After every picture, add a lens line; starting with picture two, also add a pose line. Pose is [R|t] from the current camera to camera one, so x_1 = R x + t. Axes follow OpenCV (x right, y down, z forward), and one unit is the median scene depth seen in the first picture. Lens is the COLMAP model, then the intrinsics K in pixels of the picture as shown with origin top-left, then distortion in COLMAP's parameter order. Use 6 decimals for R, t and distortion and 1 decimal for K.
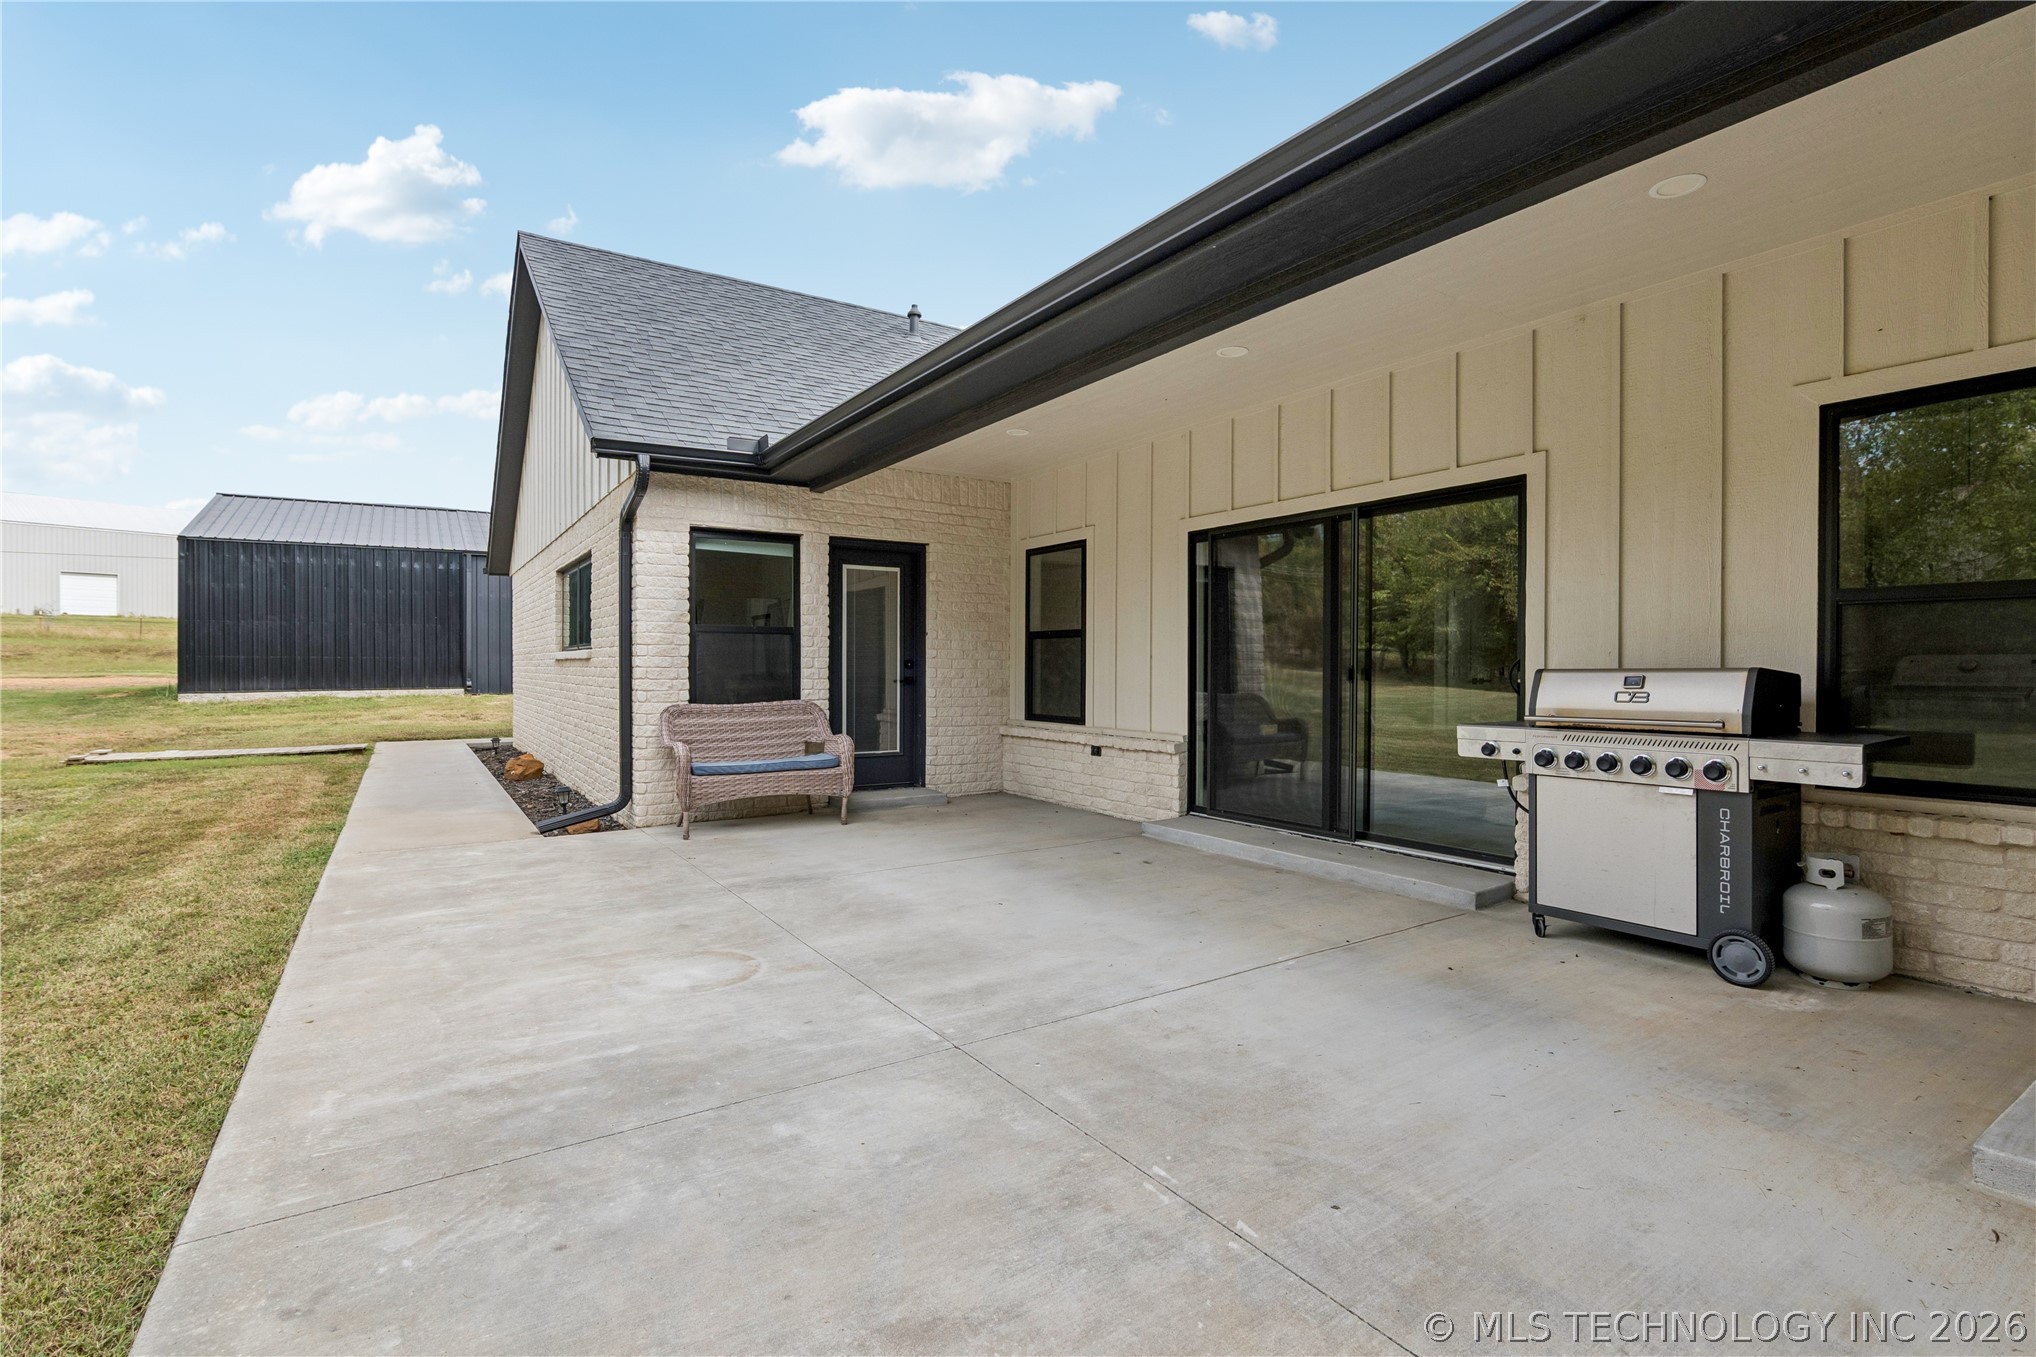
lens RADIAL K [[955.0, 0, 1020.6], [0, 955.0, 658.5], [0, 0, 1]] dist [-0.003001, 0.000074]
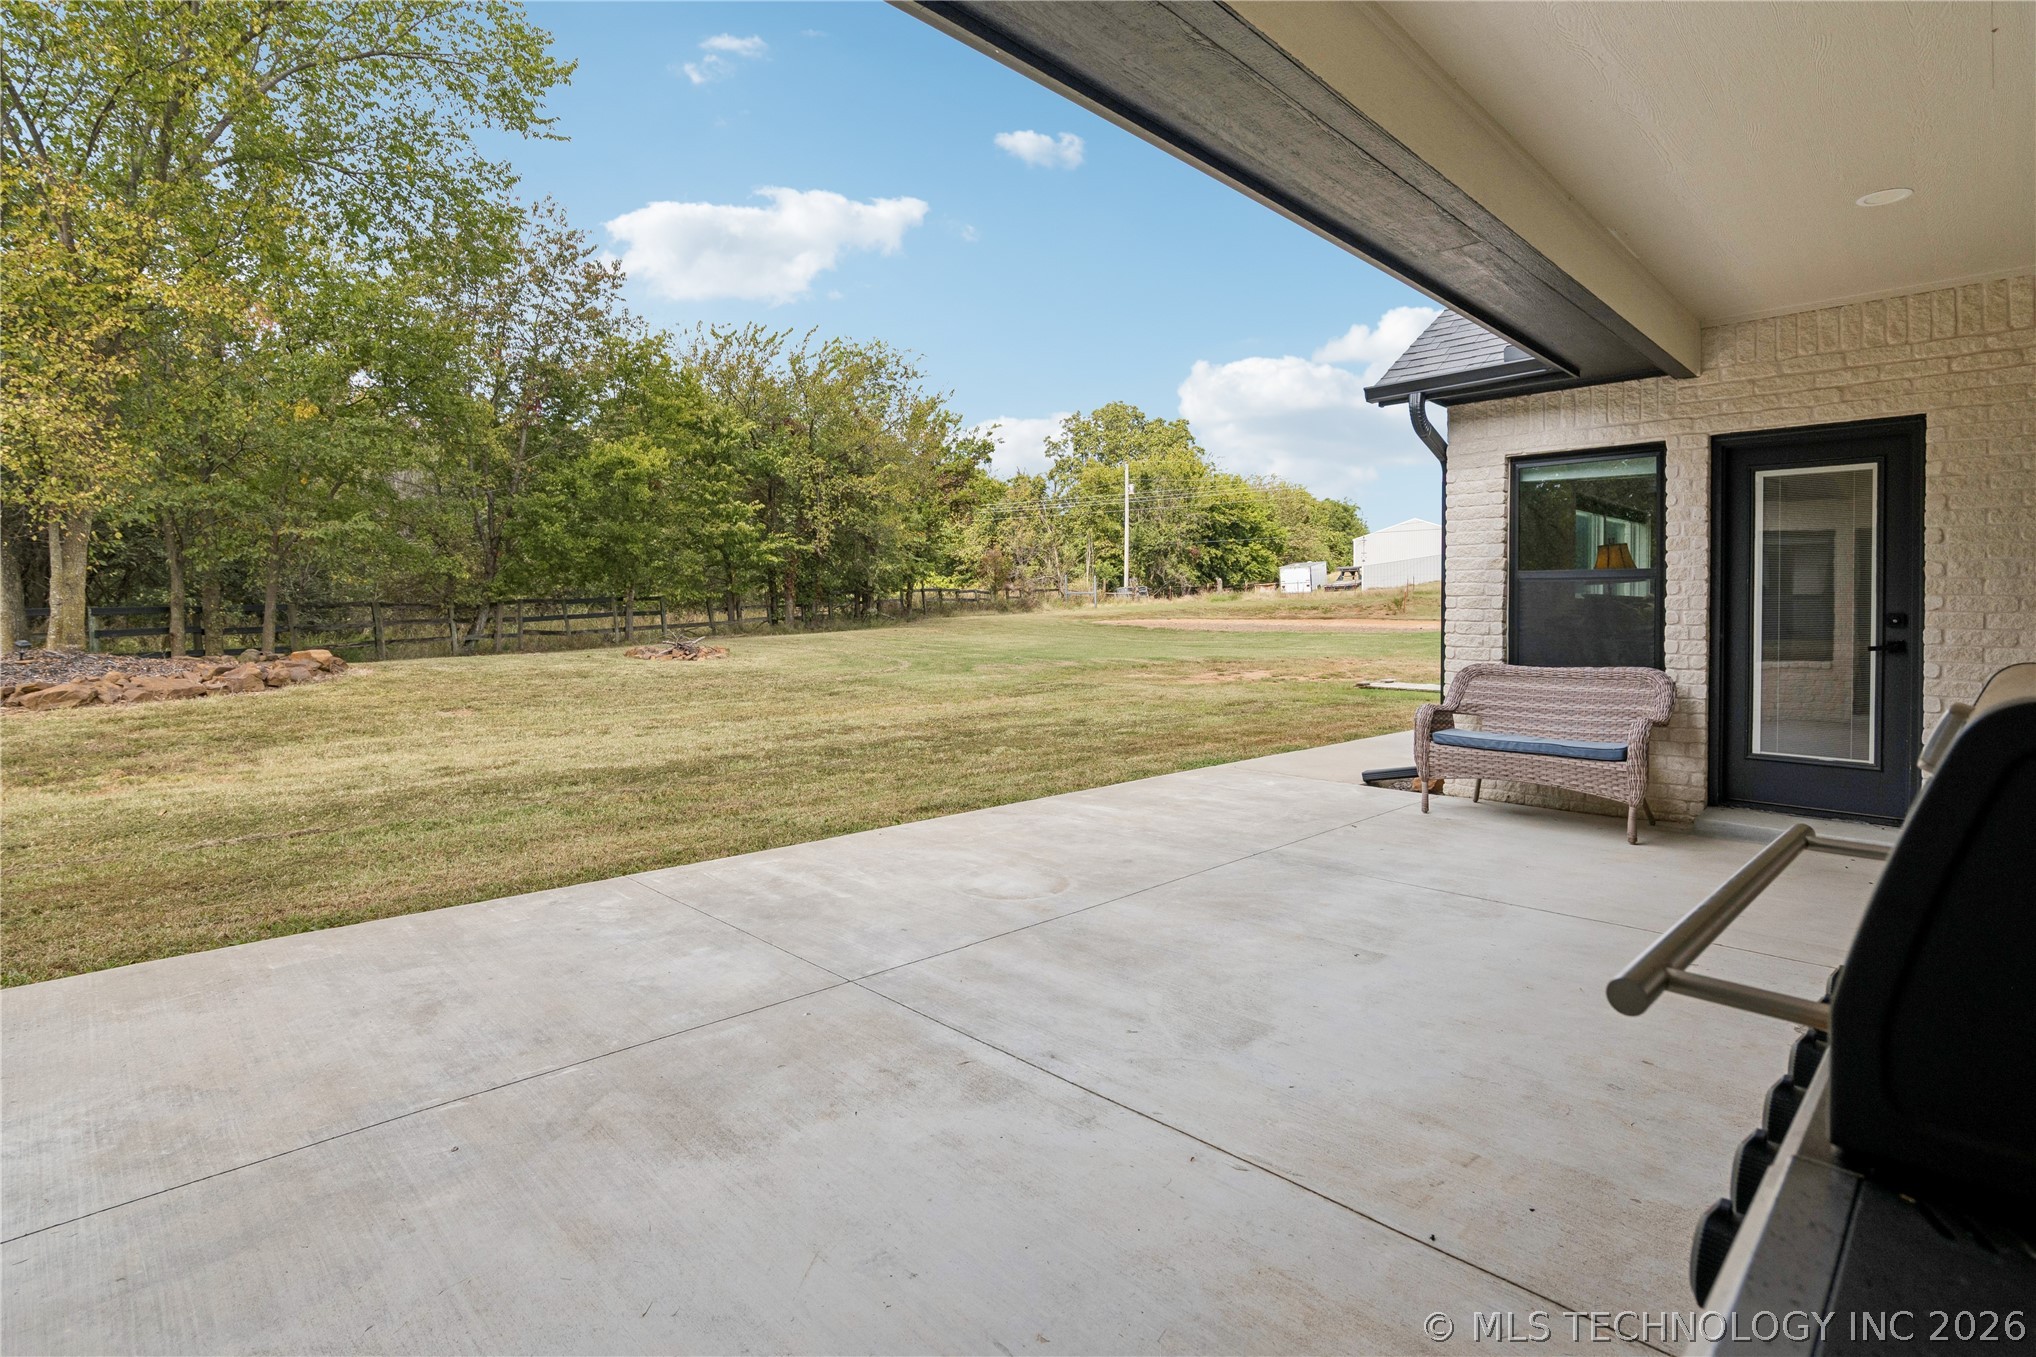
lens RADIAL K [[978.6, 0, 1025.4], [0, 978.6, 603.9], [0, 0, 1]] dist [-0.018814, 0.000671]
pose [[0.199517, -0.005115, -0.979881, 0.923970], [0.001879, 0.999987, -0.004838, -0.006813], [0.979893, -0.000876, 0.199524, 0.868321]]
